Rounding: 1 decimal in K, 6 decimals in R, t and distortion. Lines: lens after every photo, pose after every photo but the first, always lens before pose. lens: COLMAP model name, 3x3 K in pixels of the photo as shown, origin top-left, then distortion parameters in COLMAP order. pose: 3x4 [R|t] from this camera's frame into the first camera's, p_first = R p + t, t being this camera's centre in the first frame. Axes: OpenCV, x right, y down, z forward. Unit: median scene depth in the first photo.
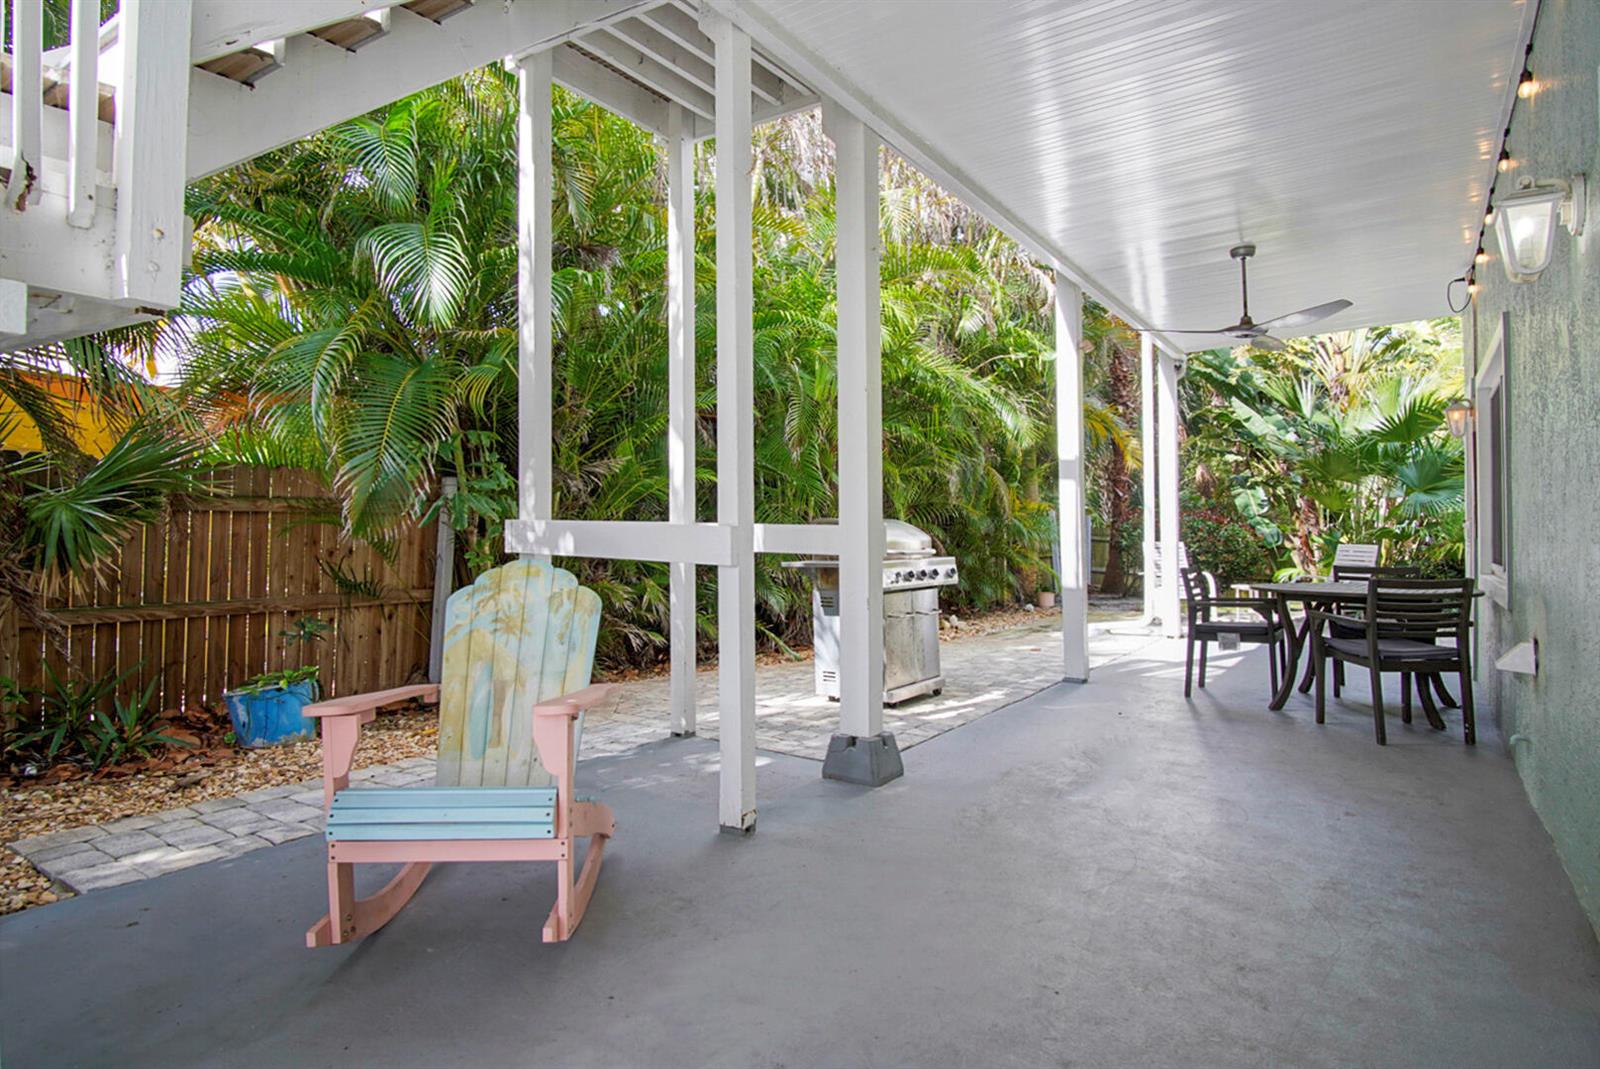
lens RADIAL K [[816.7, 0, 799.2], [0, 816.7, 482.1], [0, 0, 1]] dist [-0.000422, 0.000236]
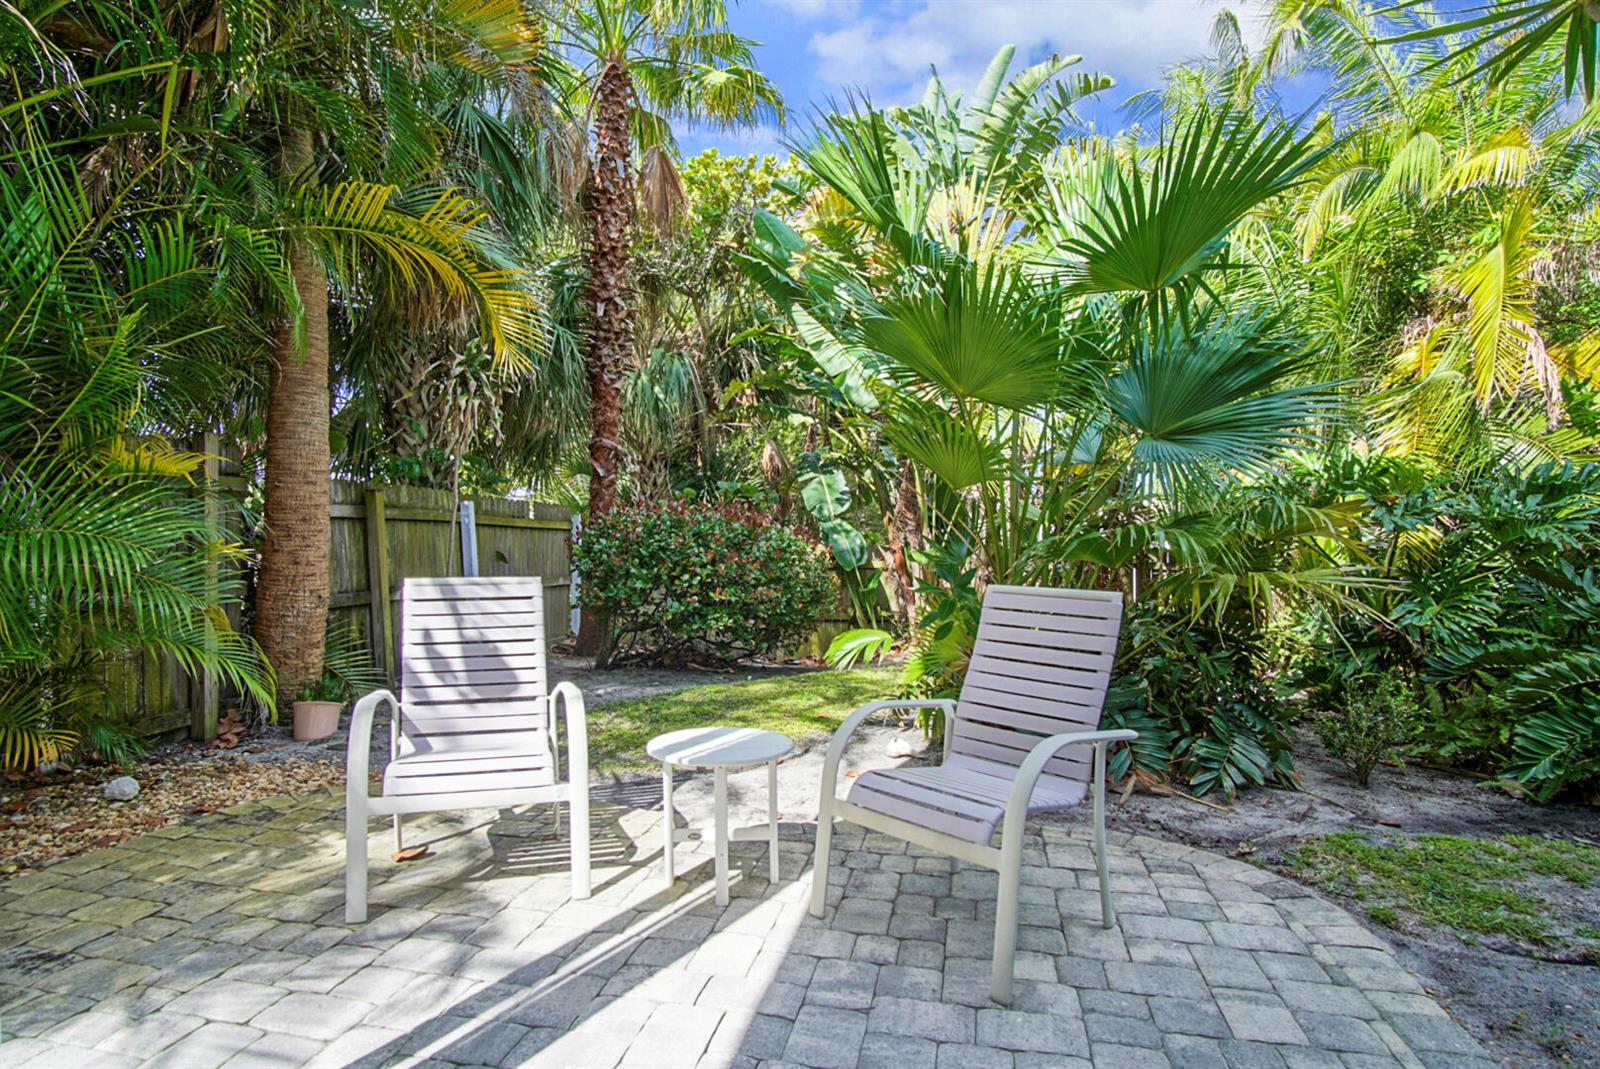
lens RADIAL K [[871.7, 0, 771.4], [0, 871.7, 537.9], [0, 0, 1]] dist [-0.027001, 0.002207]
pose [[0.920304, 0.000469, 0.391204, 0.268003], [-0.021158, 0.998595, 0.048578, 0.026244], [-0.390632, -0.052983, 0.919021, 0.426899]]
